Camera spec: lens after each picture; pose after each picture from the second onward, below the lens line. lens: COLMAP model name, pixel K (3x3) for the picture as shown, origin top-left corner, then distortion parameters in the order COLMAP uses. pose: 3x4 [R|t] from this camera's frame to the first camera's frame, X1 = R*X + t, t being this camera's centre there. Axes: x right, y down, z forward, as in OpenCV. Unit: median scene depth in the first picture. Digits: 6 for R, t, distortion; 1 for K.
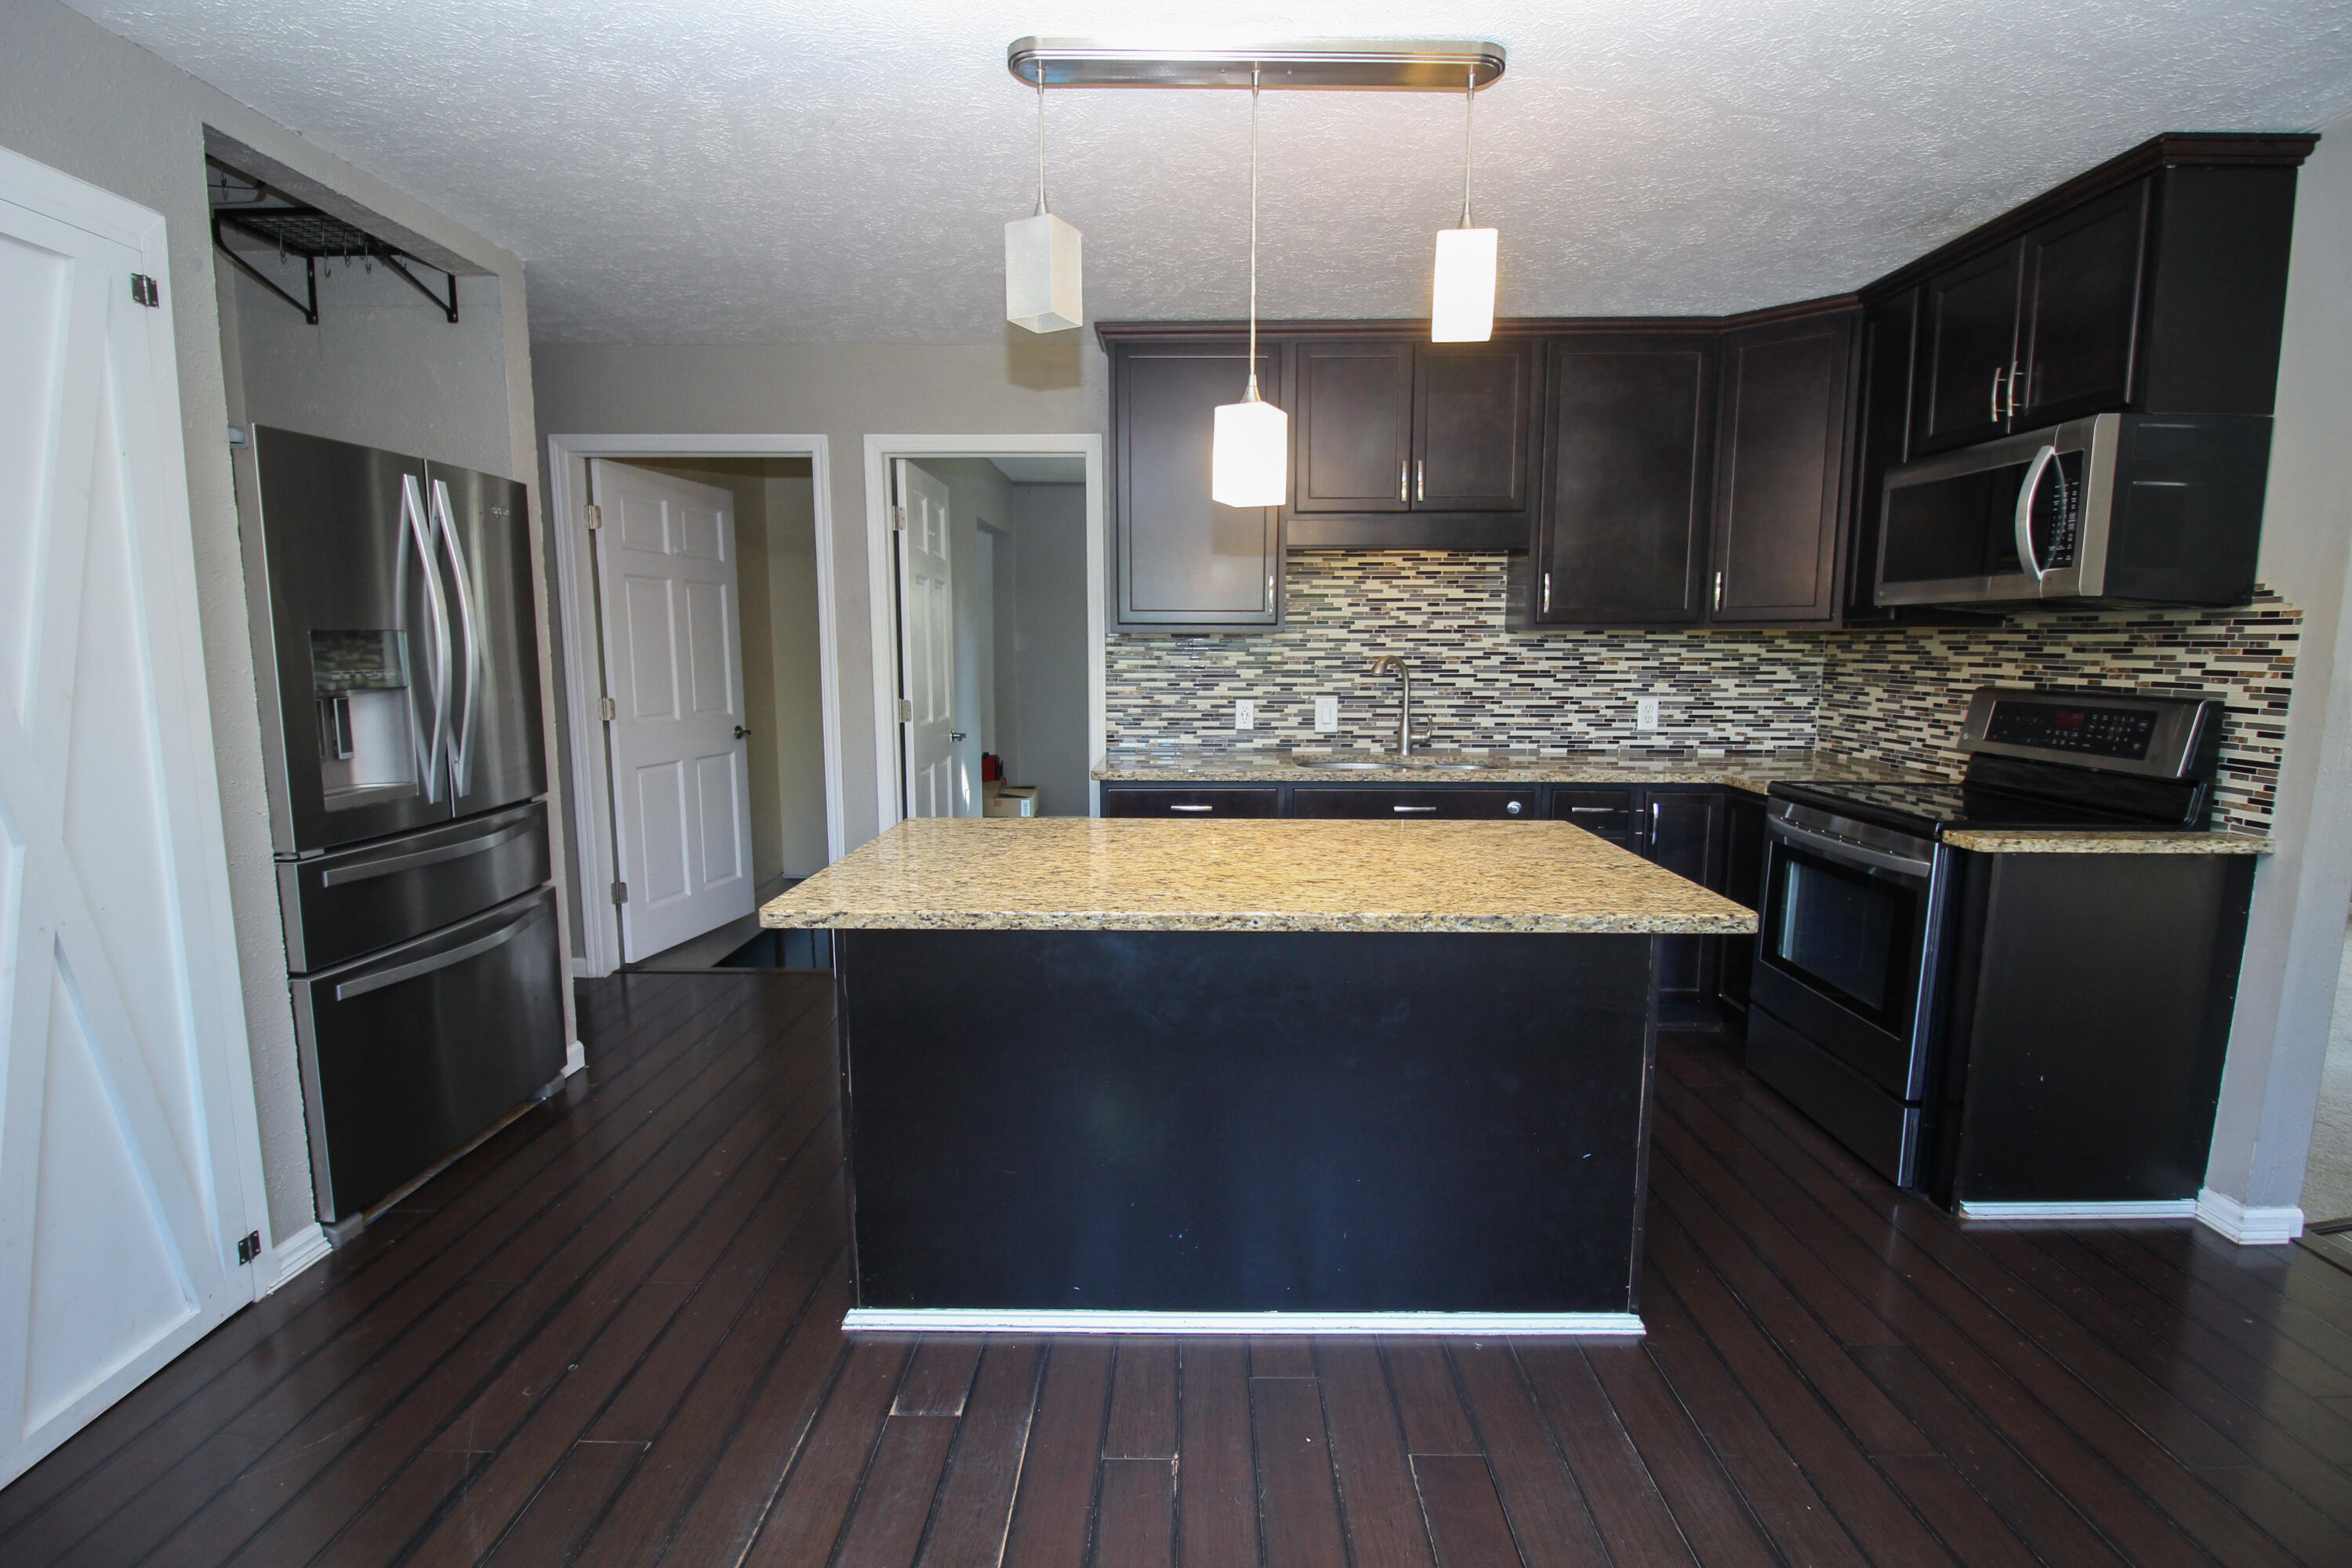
lens RADIAL K [[1089.9, 0, 1177.8], [0, 1089.9, 786.6], [0, 0, 1]] dist [-0.000920, -0.012247]
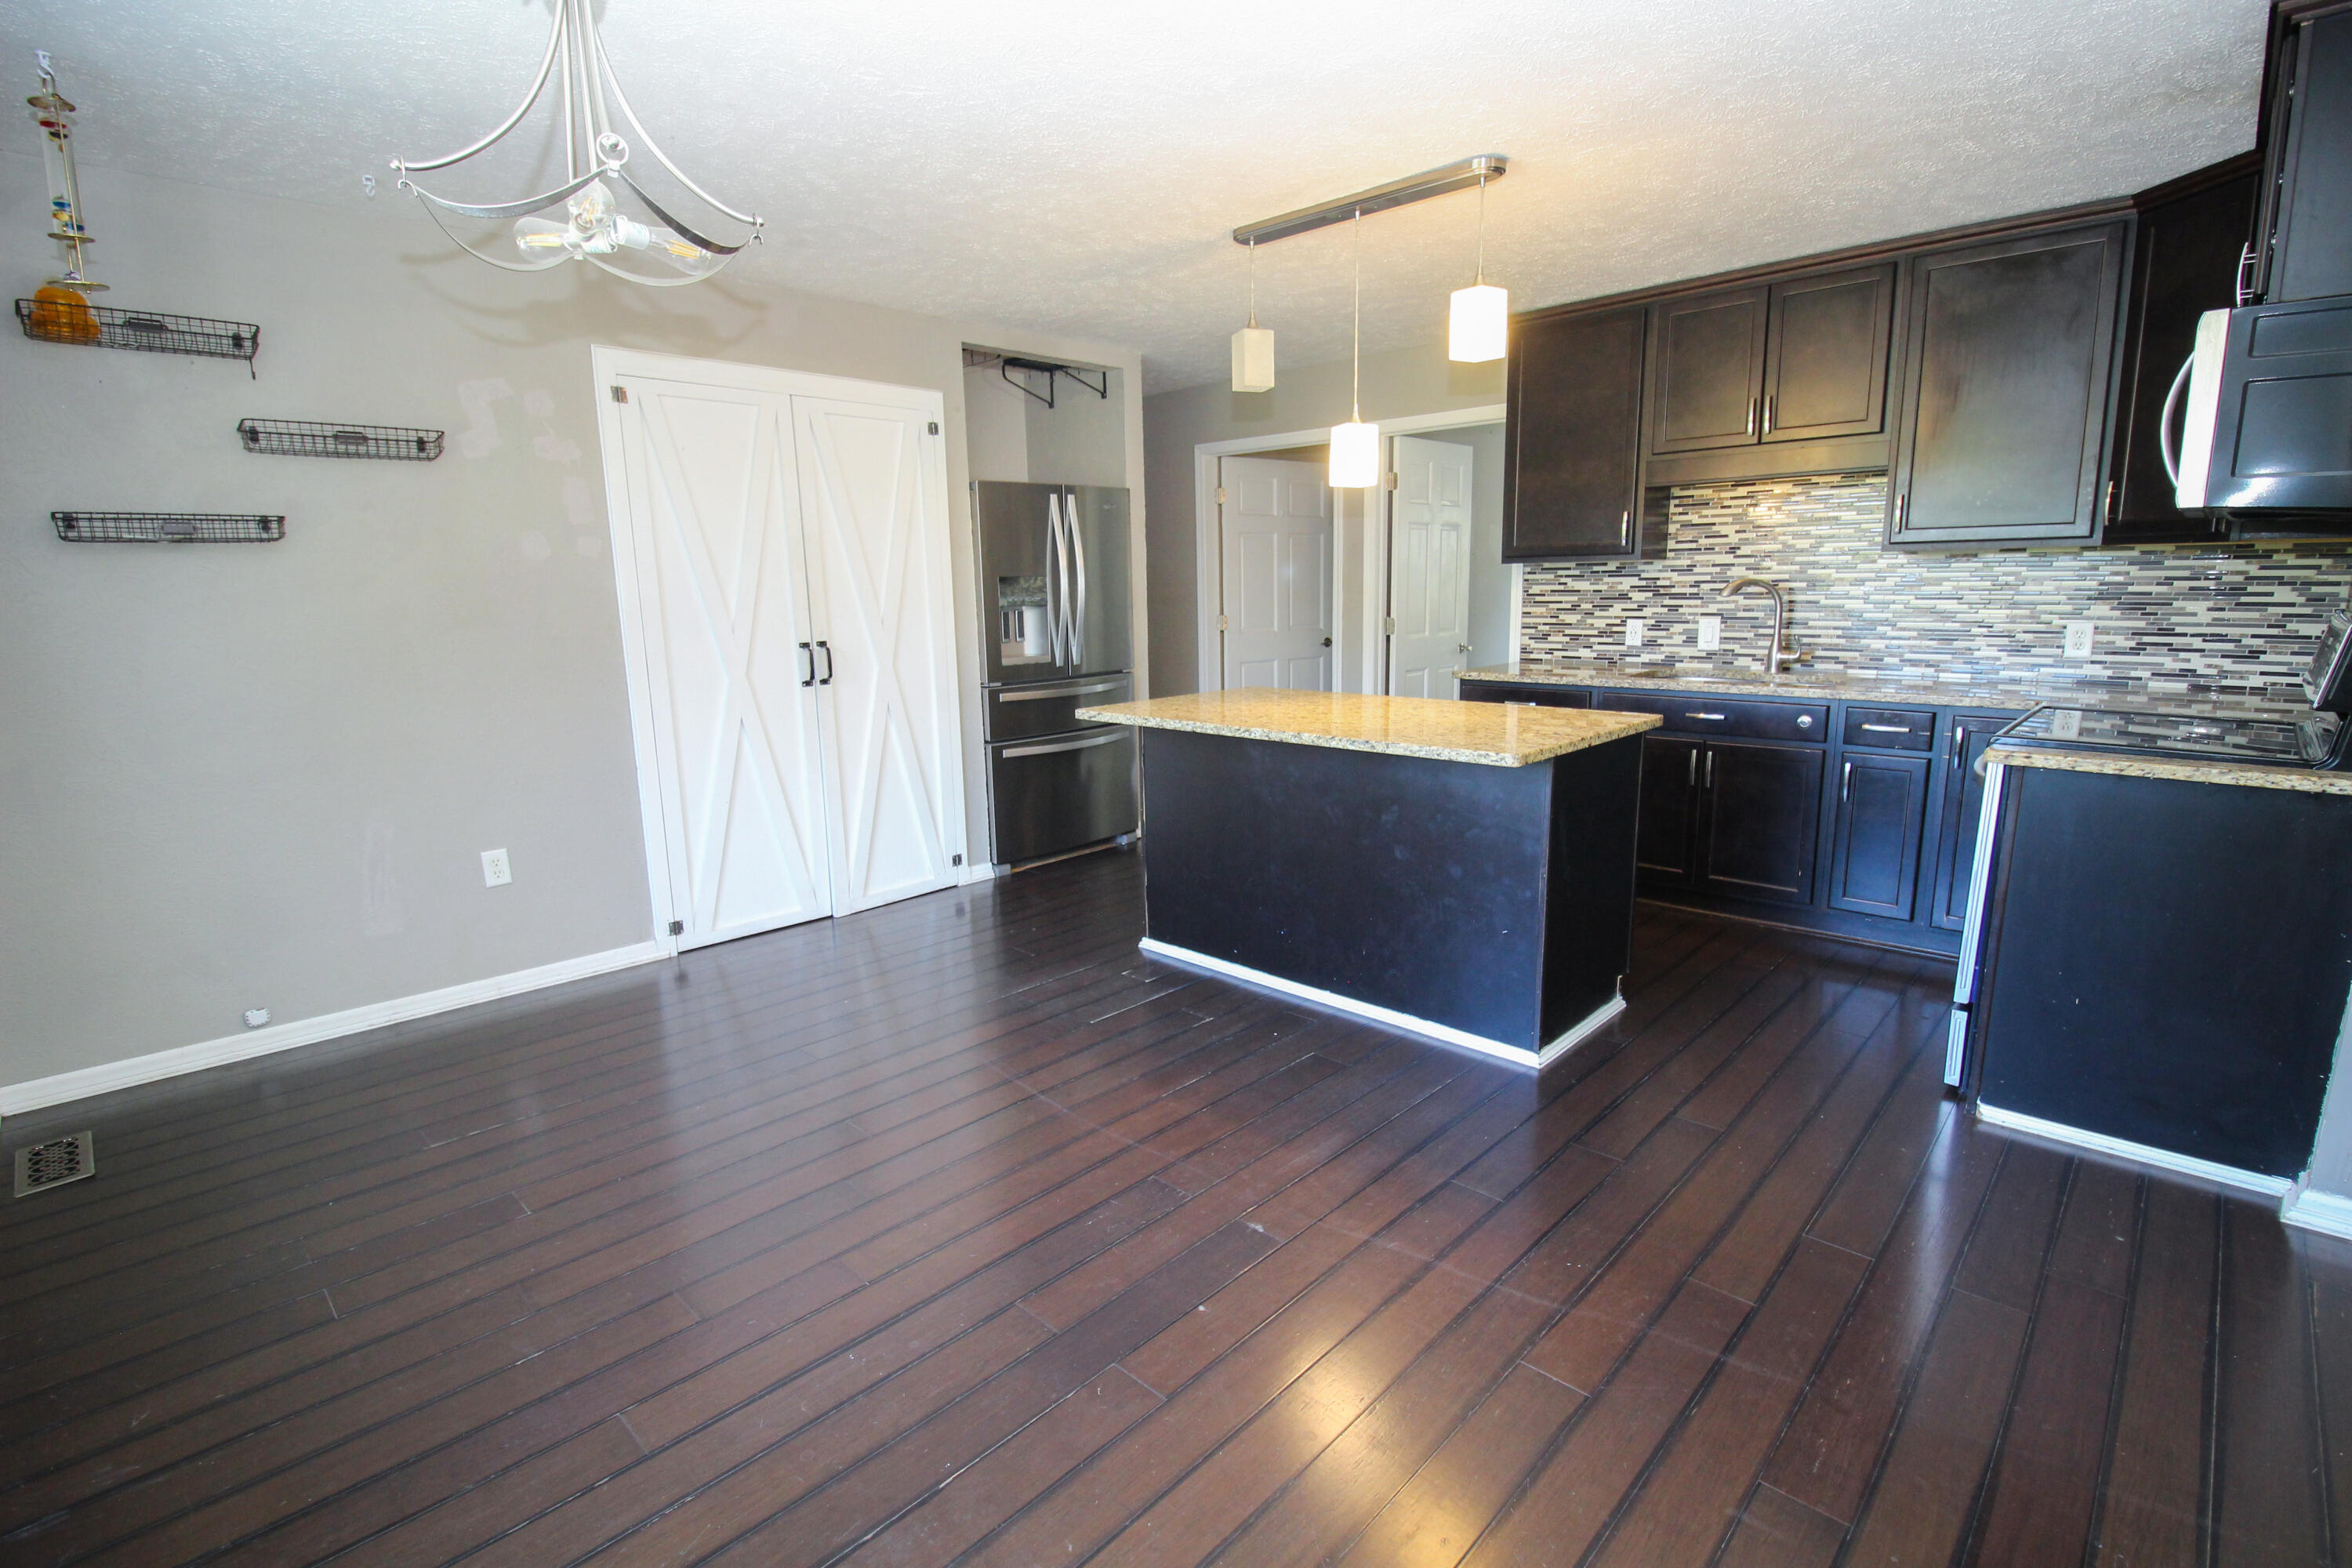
lens RADIAL K [[1089.9, 0, 1177.8], [0, 1089.9, 786.6], [0, 0, 1]] dist [-0.000920, -0.012247]
pose [[0.730202, 0.111468, -0.674077, 0.506971], [-0.067261, 0.993537, 0.091433, 0.022812], [0.679912, -0.021426, 0.732980, -0.173057]]
